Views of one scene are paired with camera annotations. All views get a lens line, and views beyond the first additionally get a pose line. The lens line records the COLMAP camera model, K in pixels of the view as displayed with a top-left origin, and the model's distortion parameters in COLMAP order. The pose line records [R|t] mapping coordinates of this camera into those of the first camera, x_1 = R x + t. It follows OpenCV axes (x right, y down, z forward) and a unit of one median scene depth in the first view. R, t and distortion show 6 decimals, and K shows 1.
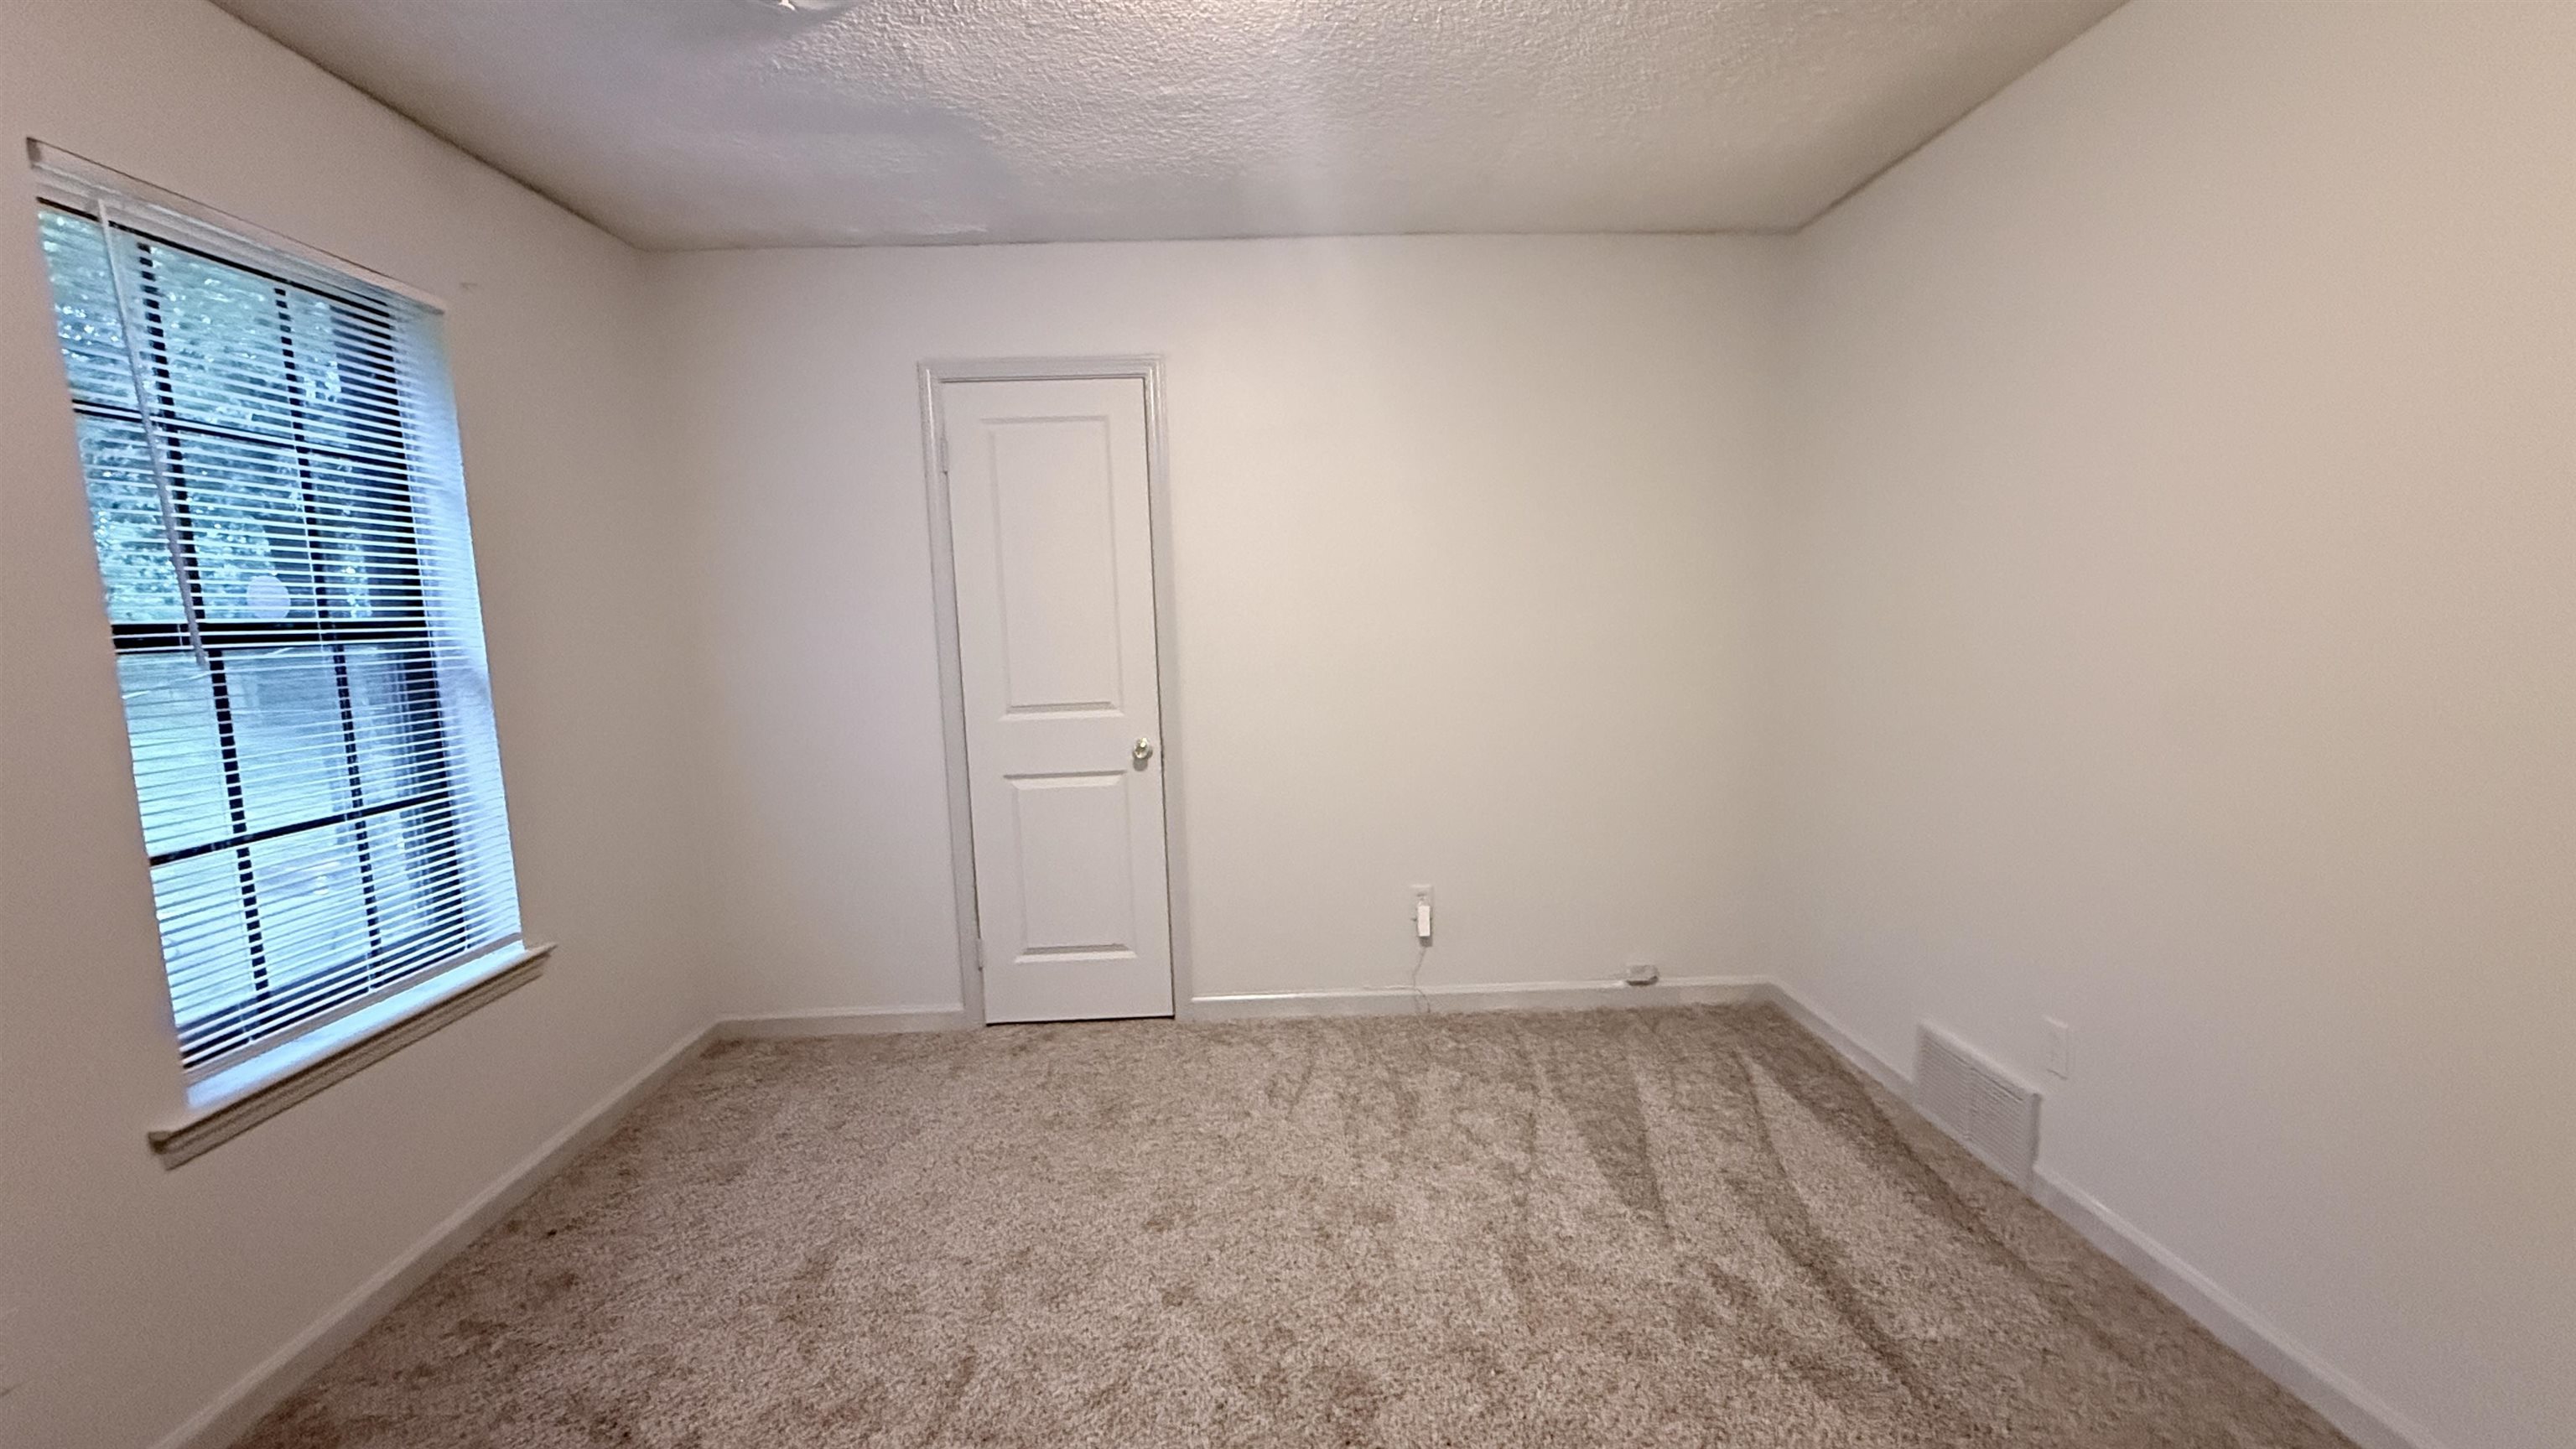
lens RADIAL K [[1034.1, 0, 1288.0], [0, 1034.1, 724.5], [0, 0, 1]] dist [0.000365, -0.000007]
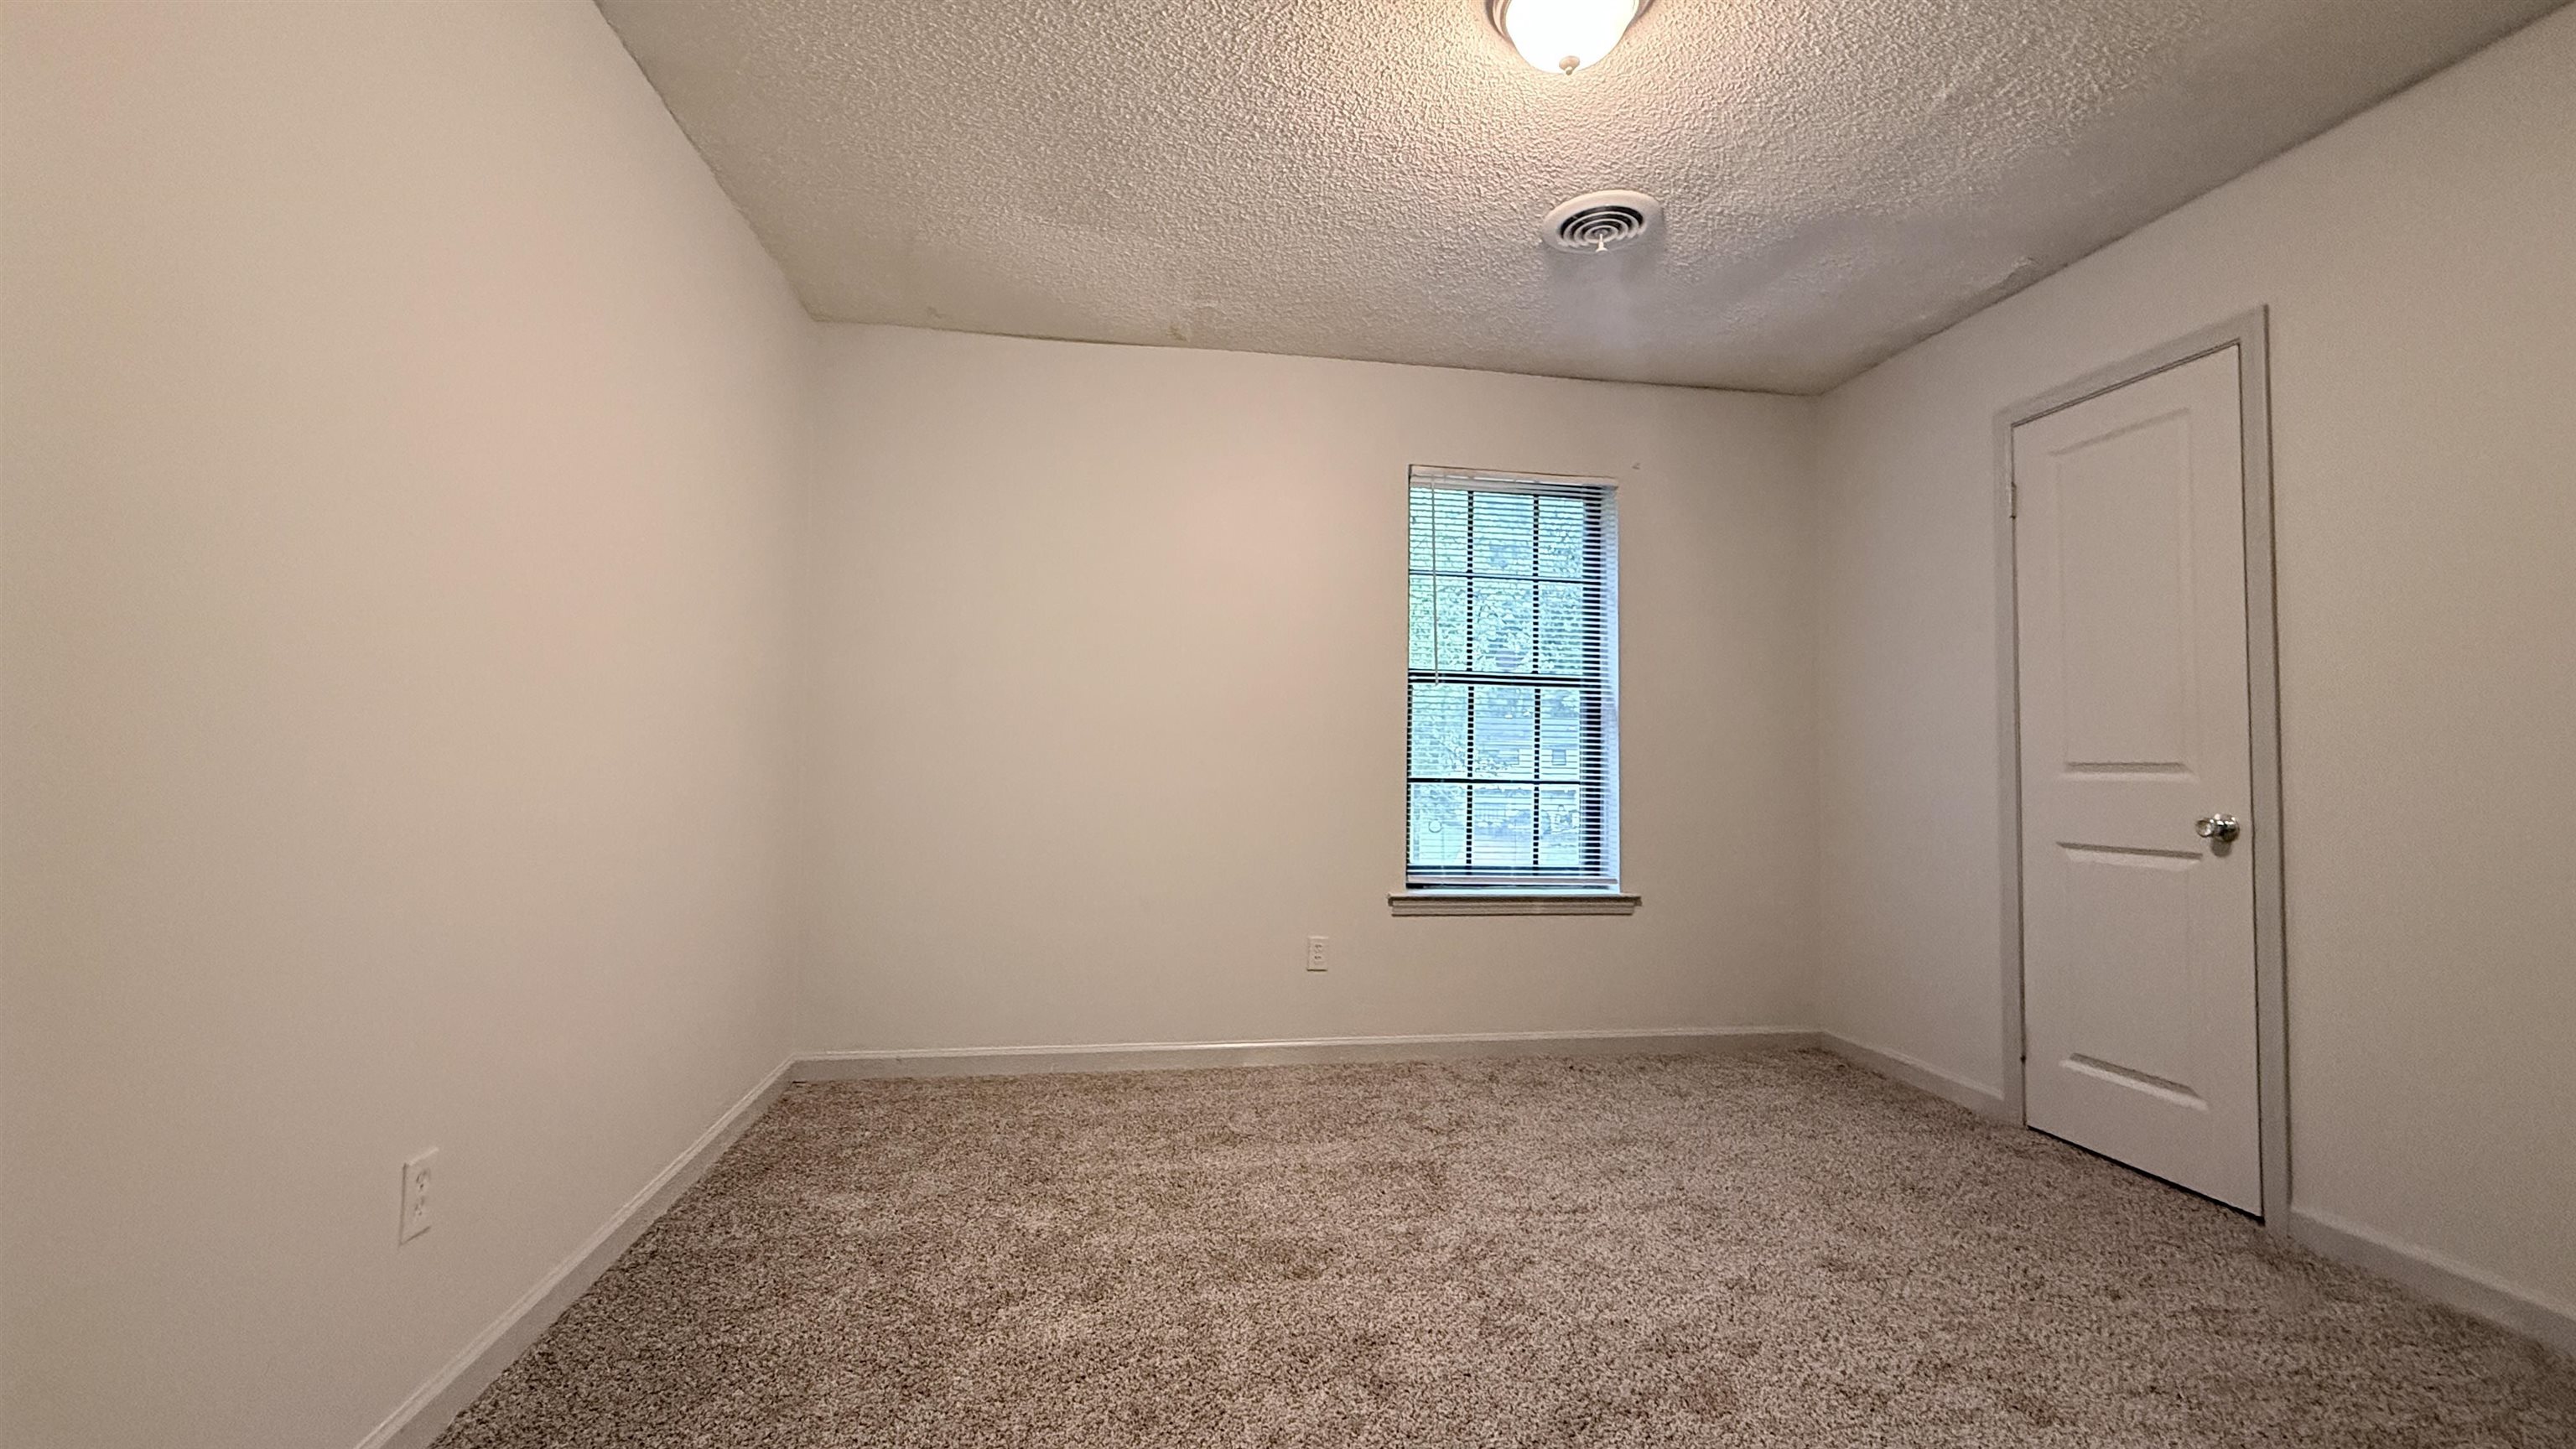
lens RADIAL K [[1068.6, 0, 1286.8], [0, 1068.6, 731.4], [0, 0, 1]] dist [0.001395, 0.000025]
pose [[0.120280, -0.003588, -0.992734, 0.666103], [-0.134445, 0.990722, -0.019870, 0.074872], [0.983594, 0.135858, 0.118682, 0.280863]]
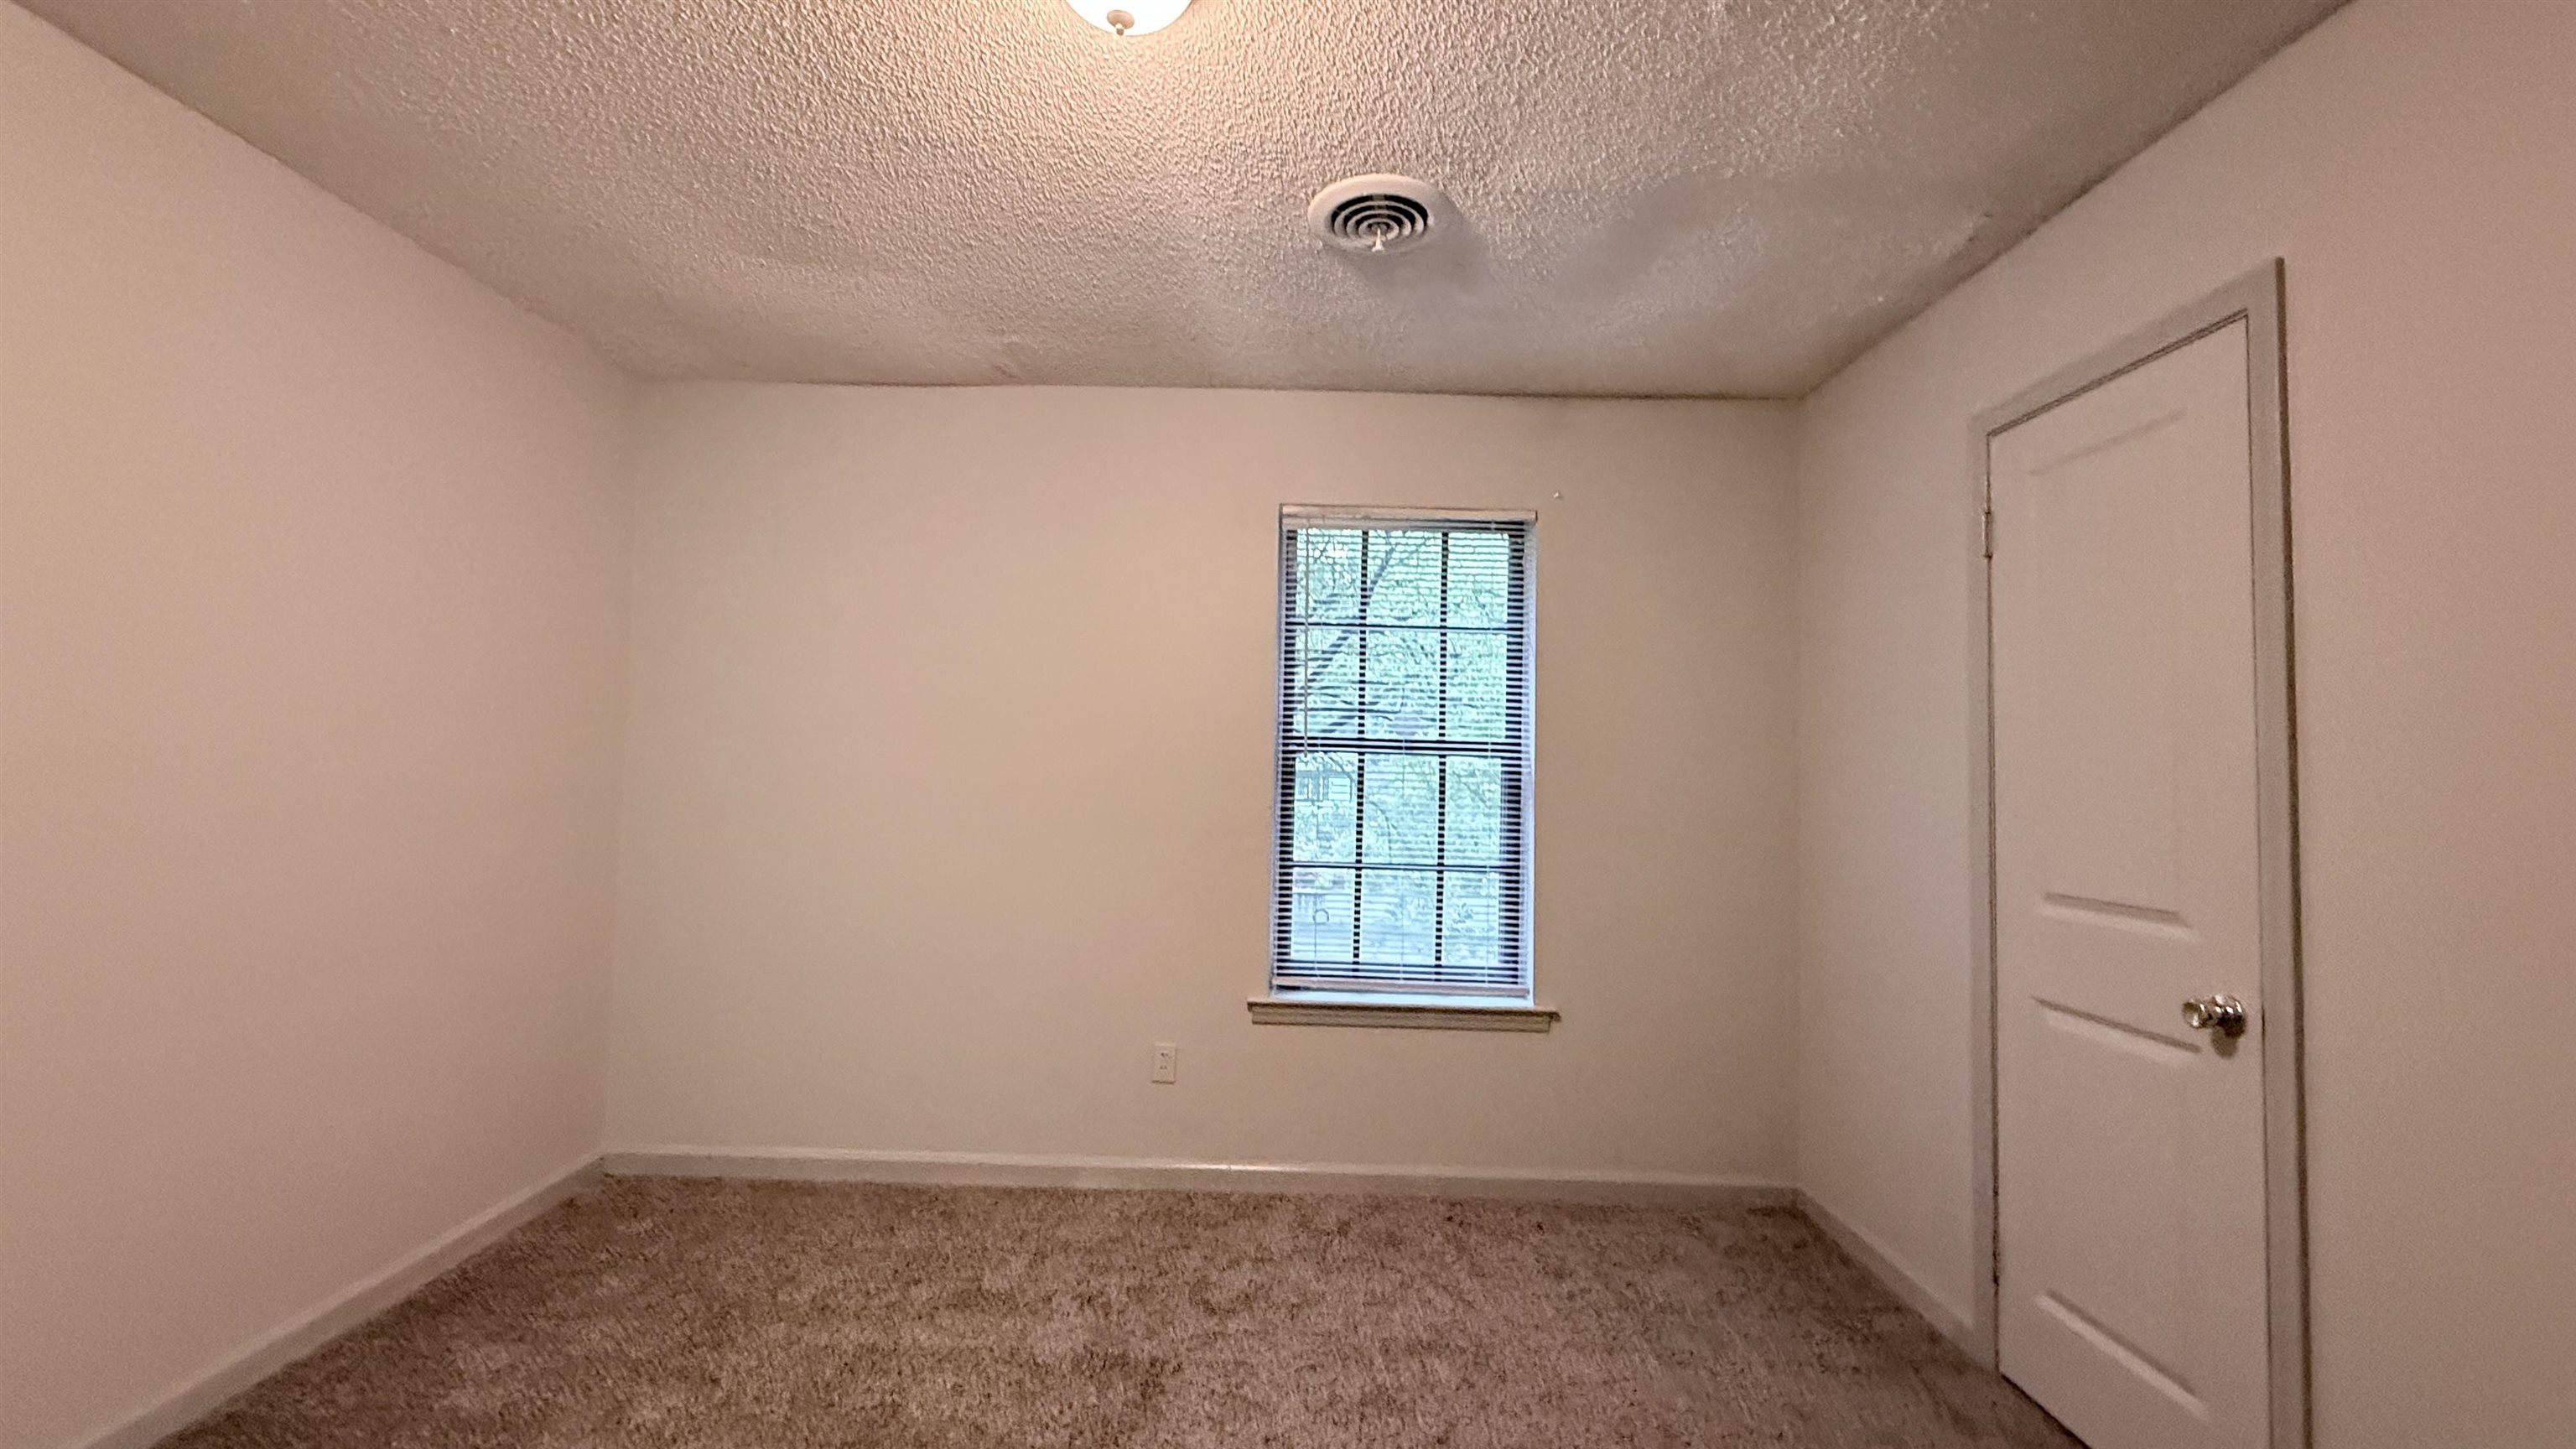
lens RADIAL K [[1063.7, 0, 1288.0], [0, 1063.7, 724.5], [0, 0, 1]] dist [-0.000085, 0.000209]
pose [[-0.055454, -0.014581, -0.998355, 0.512368], [-0.139862, 0.990148, -0.006693, -0.061108], [0.988617, 0.139260, -0.056948, 0.661763]]
